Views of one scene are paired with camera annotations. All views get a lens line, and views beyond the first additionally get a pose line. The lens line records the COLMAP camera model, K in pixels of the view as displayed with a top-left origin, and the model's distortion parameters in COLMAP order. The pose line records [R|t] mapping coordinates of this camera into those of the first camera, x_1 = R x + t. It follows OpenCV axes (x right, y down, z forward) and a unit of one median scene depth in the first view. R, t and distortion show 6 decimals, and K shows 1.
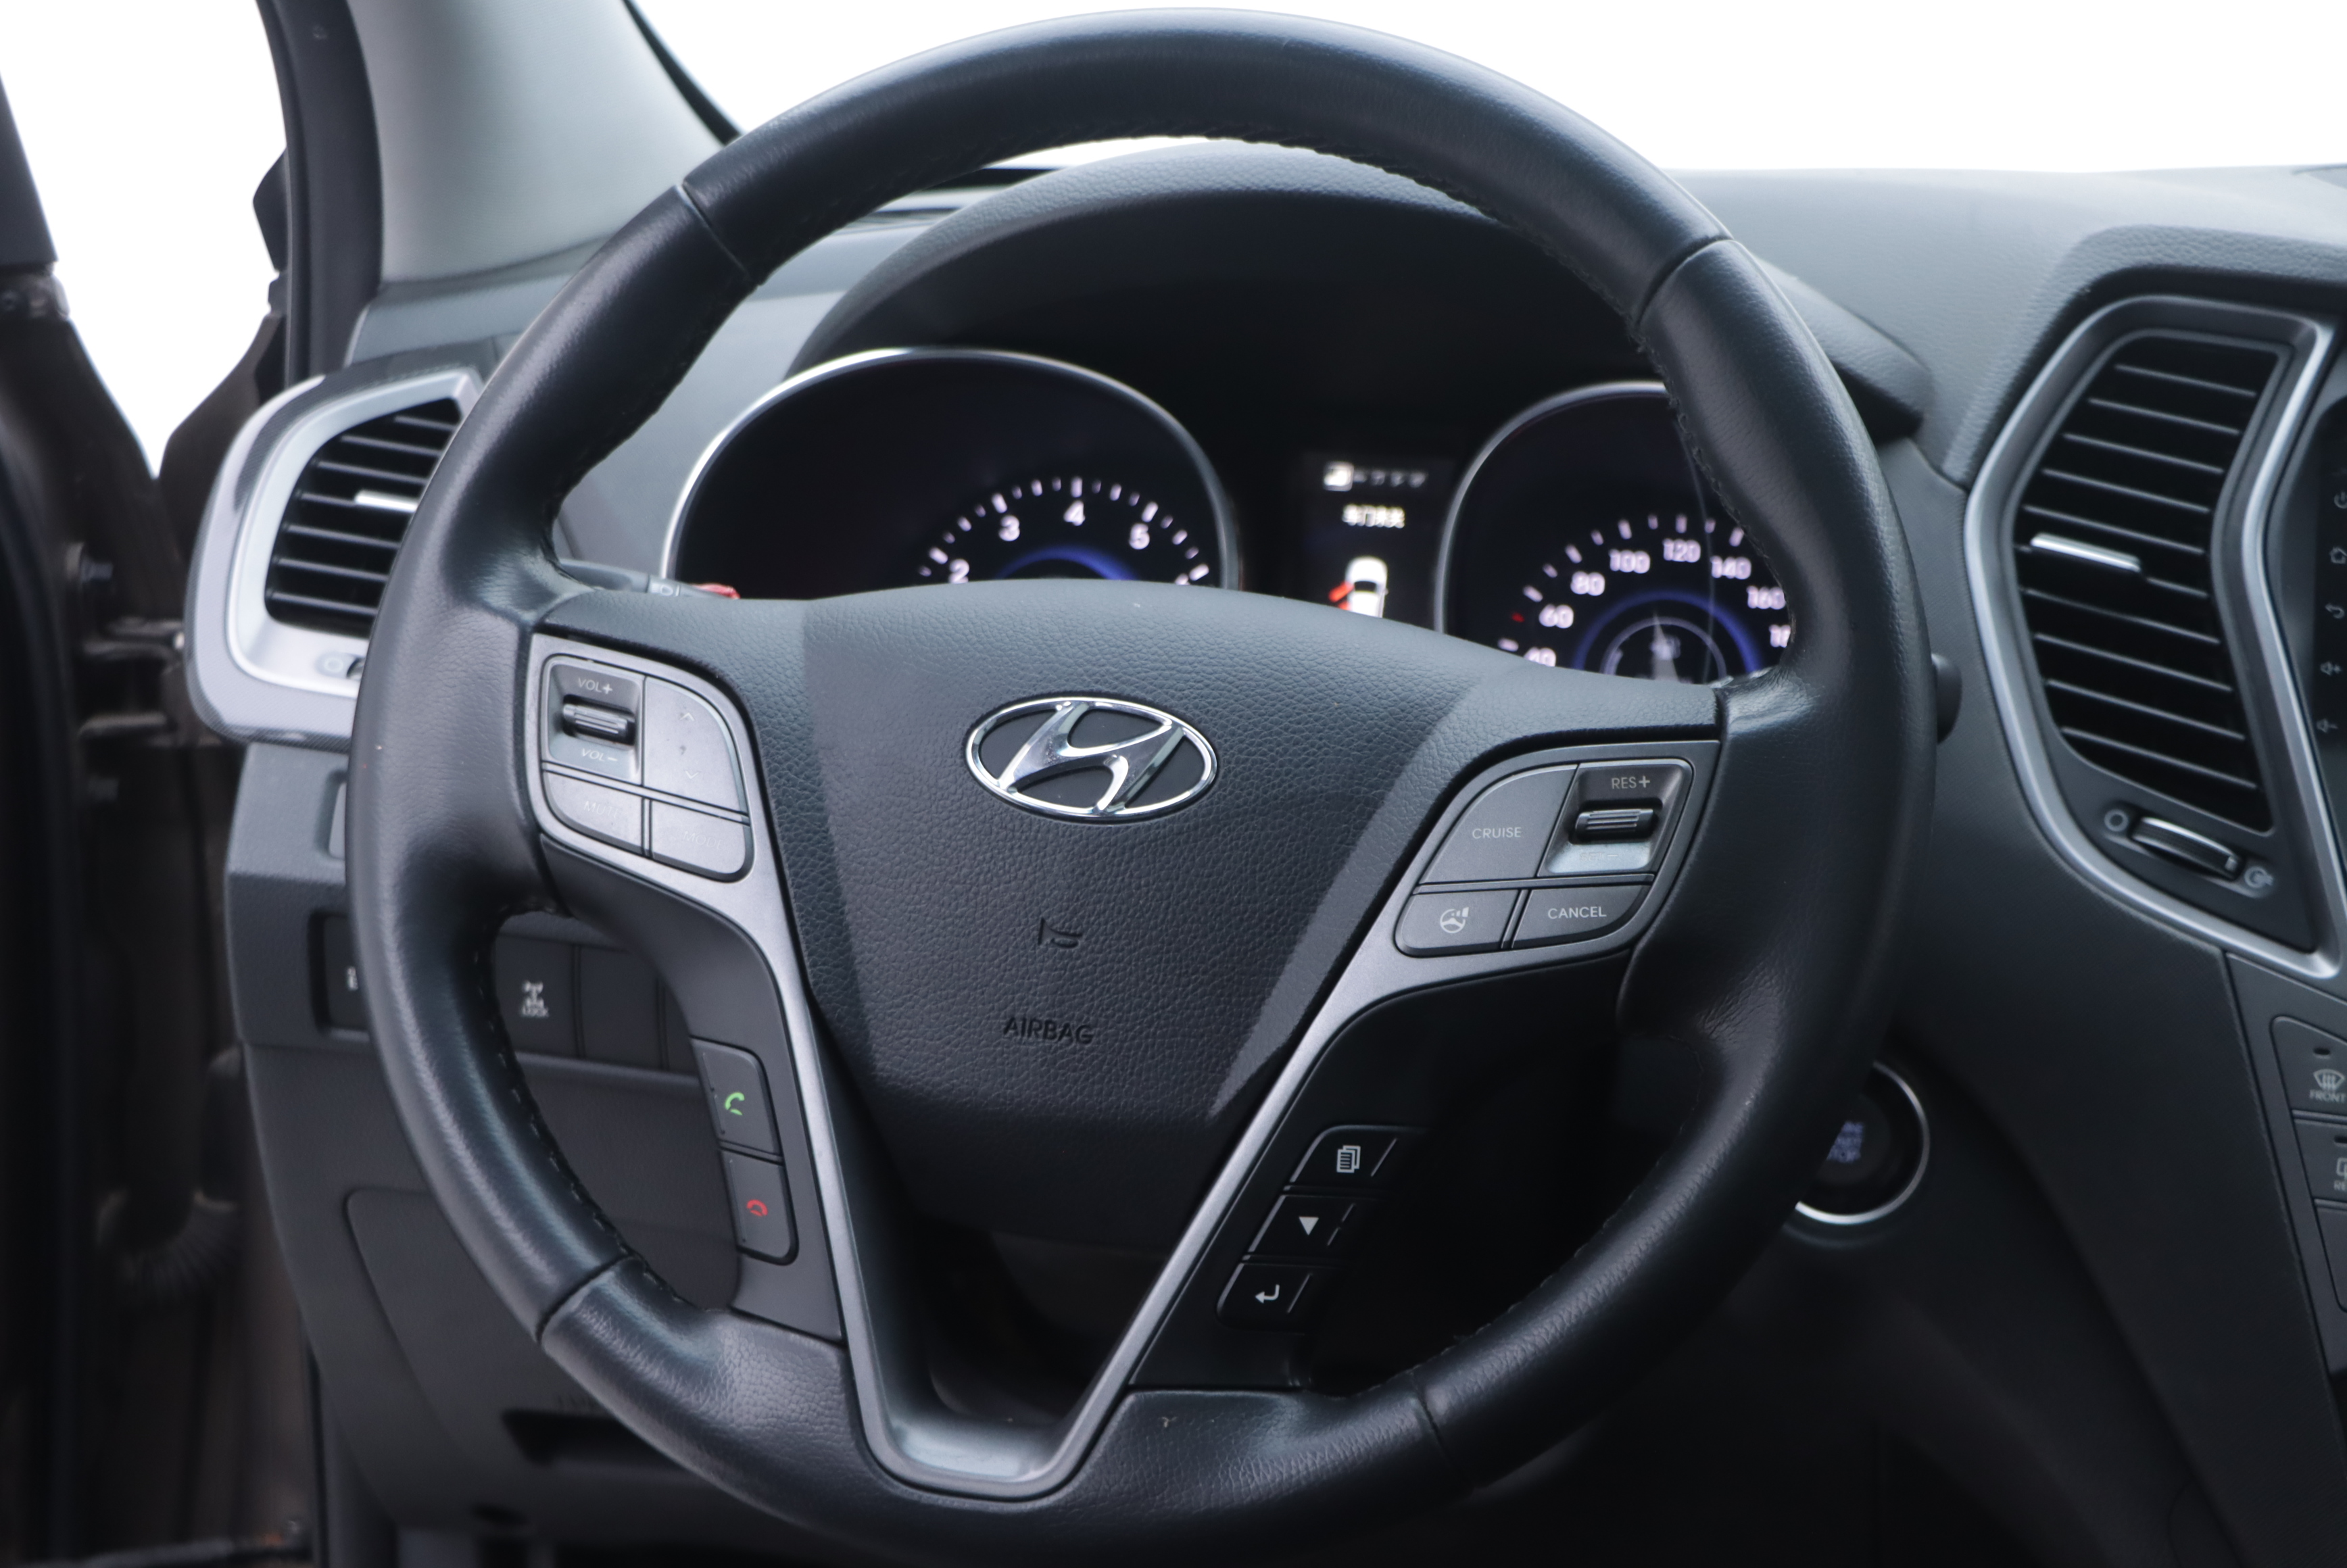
lens RADIAL K [[3500.5, 0, 1110.7], [0, 3500.5, 793.3], [0, 0, 1]] dist [0.042988, 0.000000]
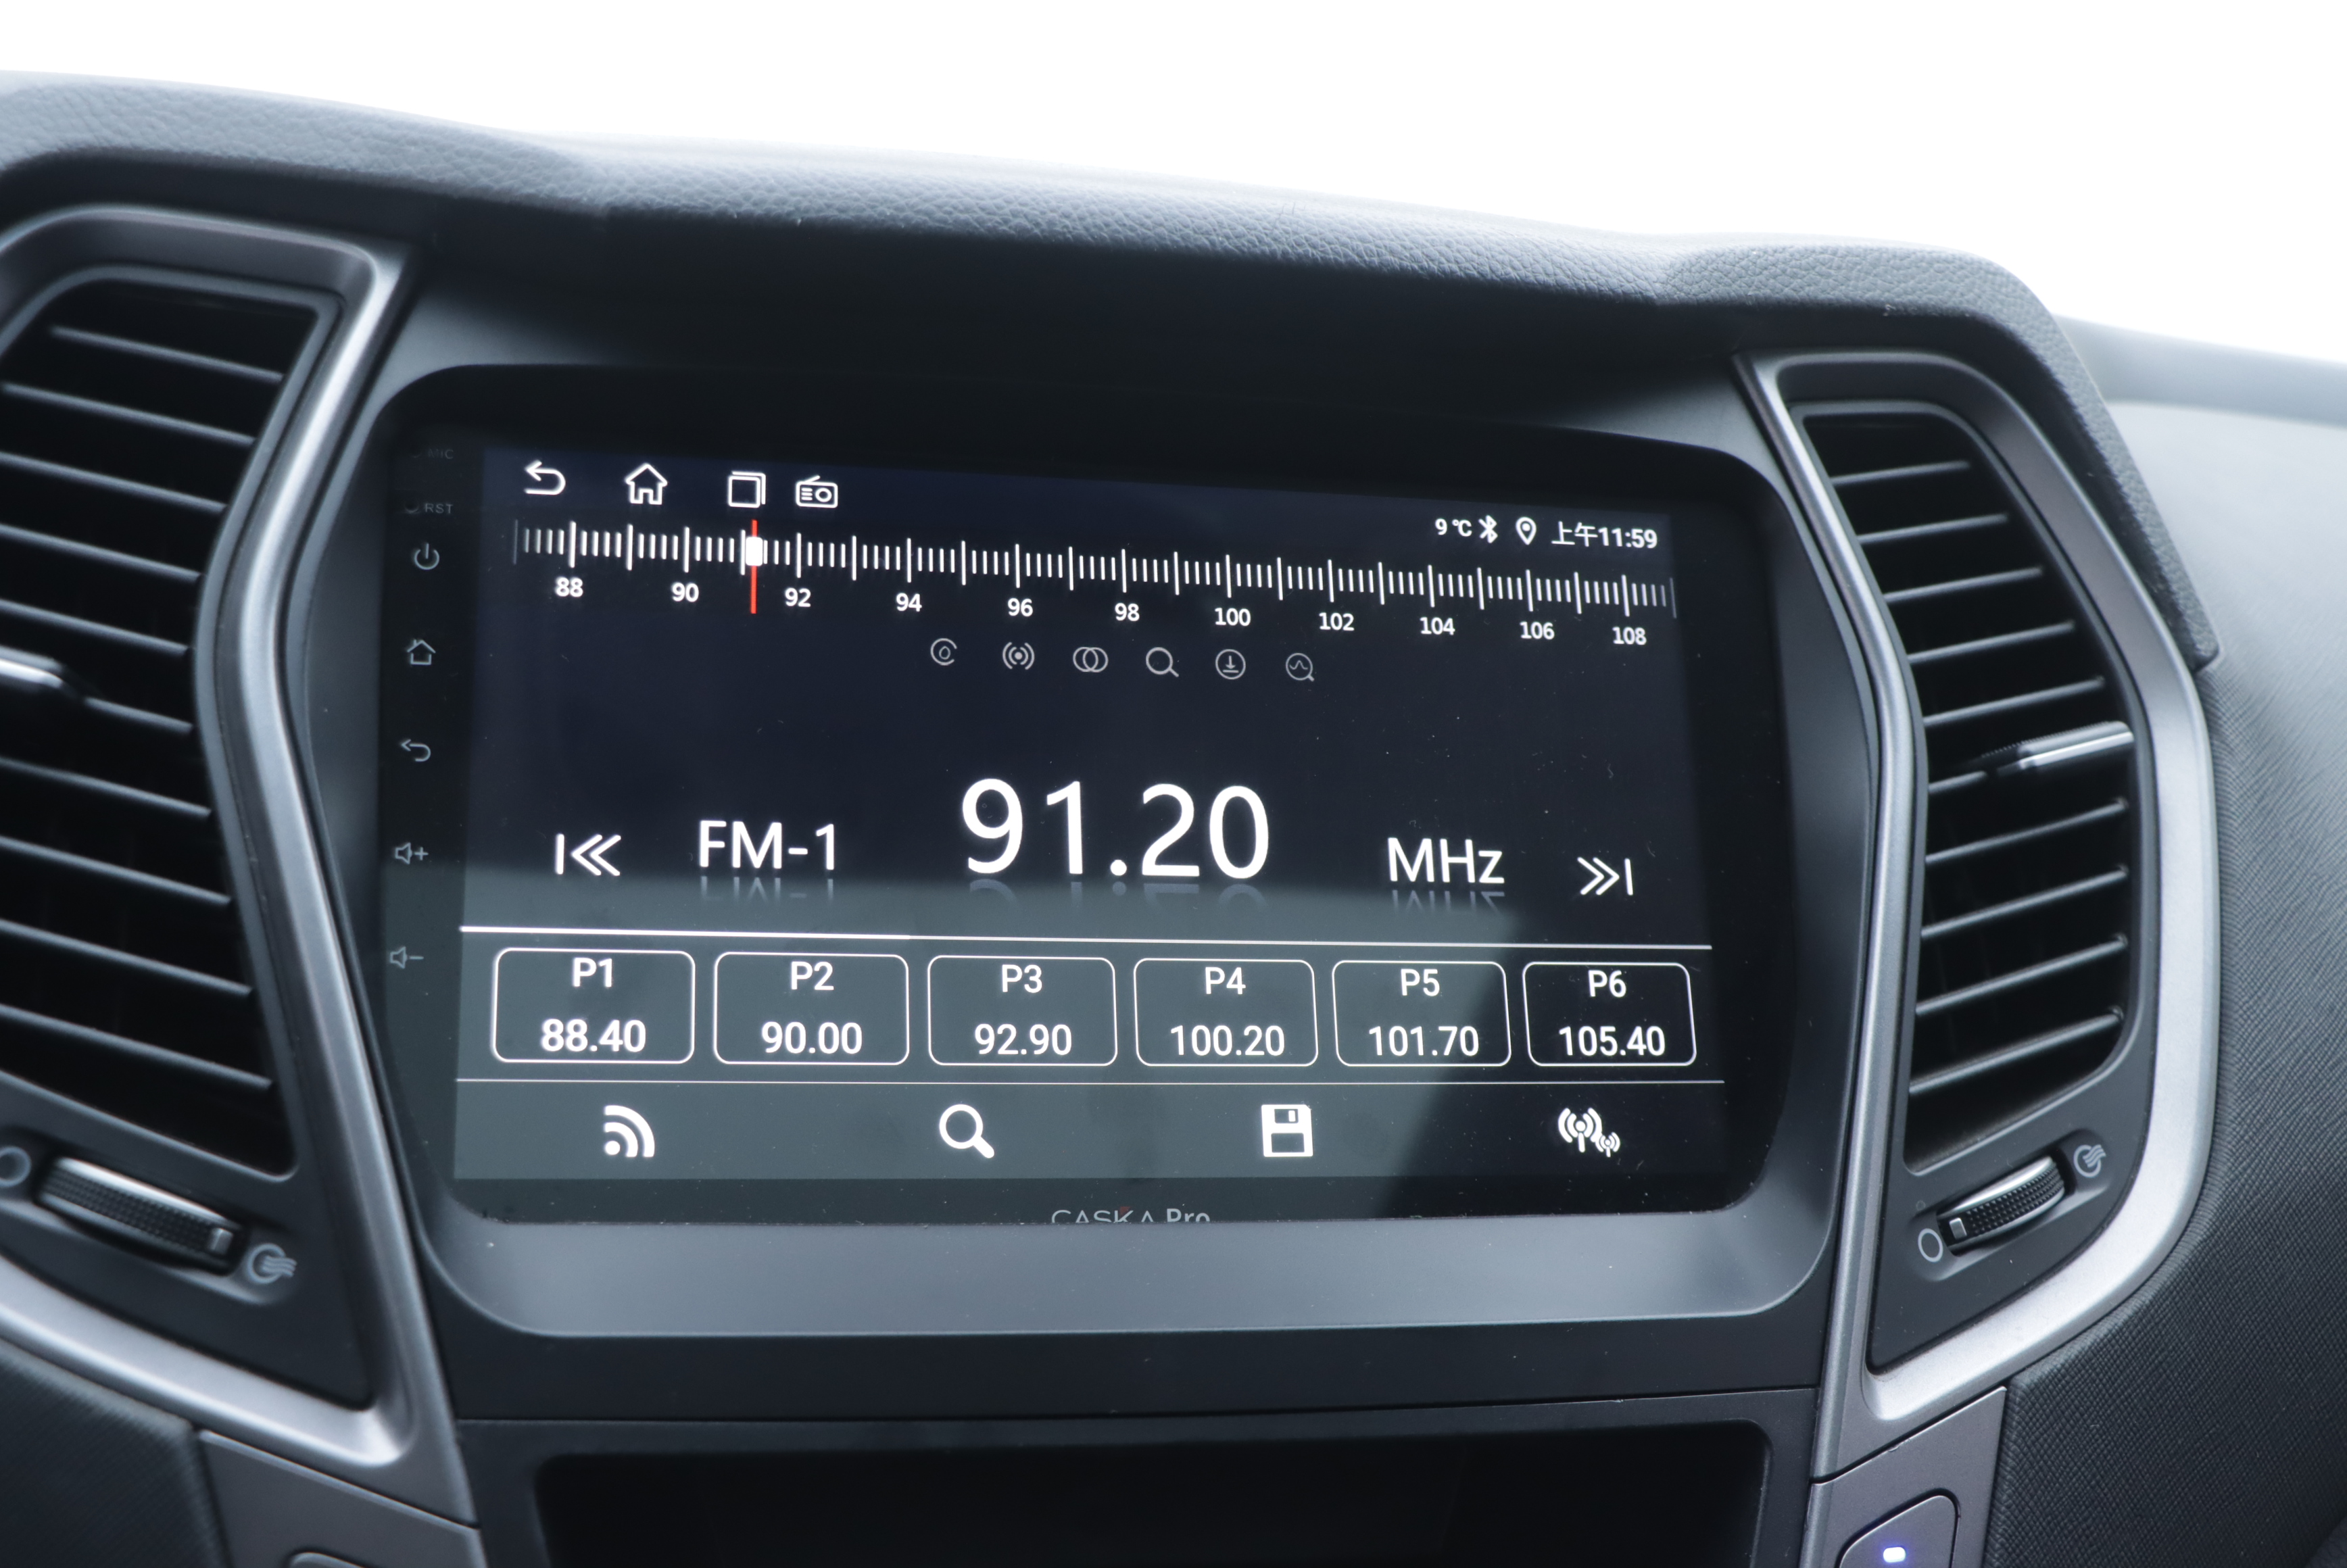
lens RADIAL K [[2587.4, 0, 1172.5], [0, 2587.4, 791.3], [0, 0, 1]] dist [-0.055637, 0.000000]
pose [[0.880921, -0.038712, 0.471677, 0.259091], [0.054131, 0.998350, -0.019159, -0.030723], [-0.470157, 0.042410, 0.881563, 0.578583]]
